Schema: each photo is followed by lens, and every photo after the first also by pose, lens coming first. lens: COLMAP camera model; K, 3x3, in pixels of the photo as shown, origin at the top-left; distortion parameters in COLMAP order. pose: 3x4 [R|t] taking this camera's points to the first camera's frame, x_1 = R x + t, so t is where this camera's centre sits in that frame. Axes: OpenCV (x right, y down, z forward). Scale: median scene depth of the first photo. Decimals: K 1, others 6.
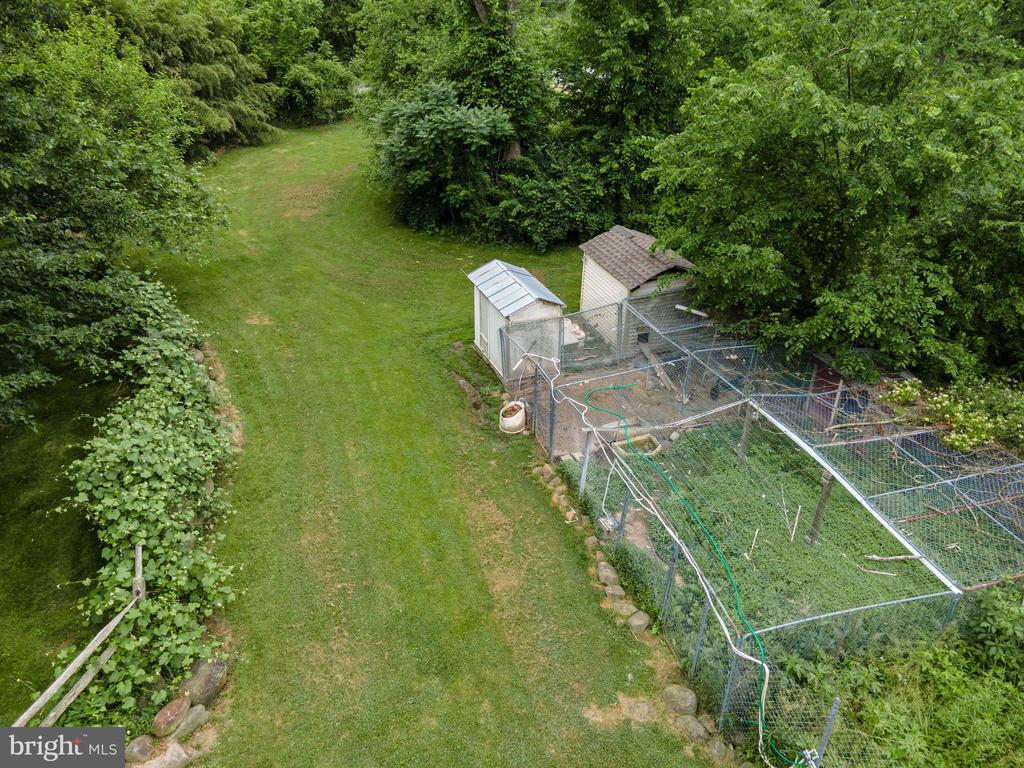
lens RADIAL K [[748.6, 0, 500.8], [0, 748.6, 382.0], [0, 0, 1]] dist [0.025269, 0.034433]
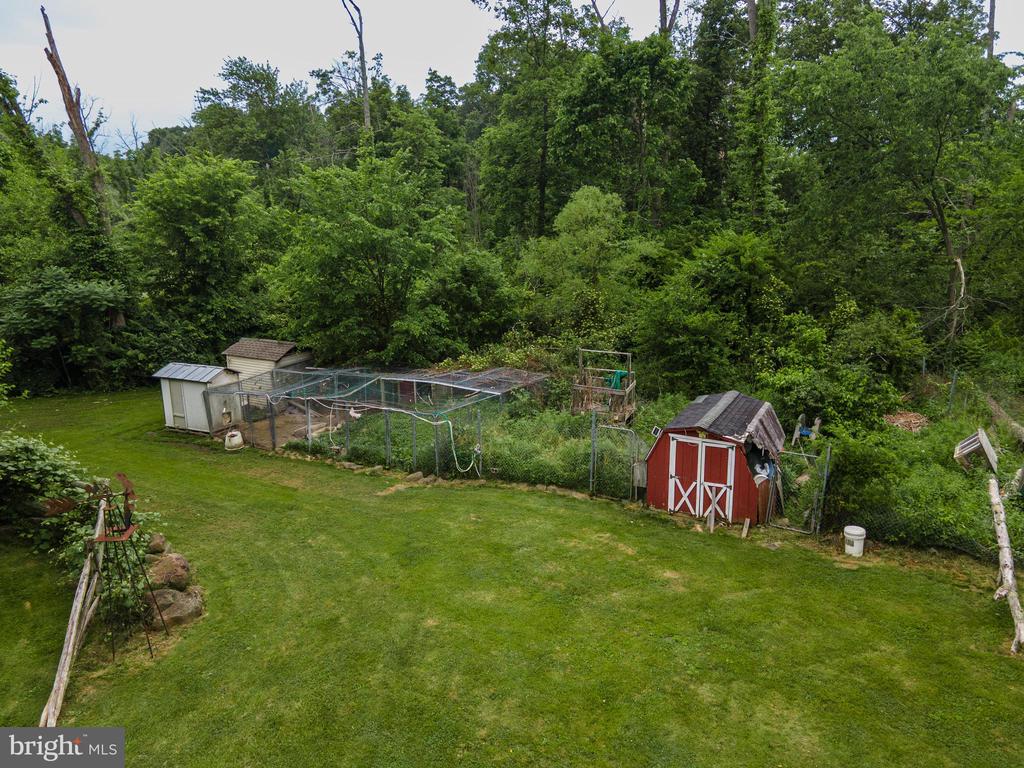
lens RADIAL K [[748.6, 0, 500.8], [0, 748.6, 382.0], [0, 0, 1]] dist [0.025269, 0.034433]
pose [[0.761362, -0.149801, 0.630783, -0.341559], [0.341772, 0.919509, -0.194154, 0.279412], [-0.550926, 0.363405, 0.751277, -0.296629]]
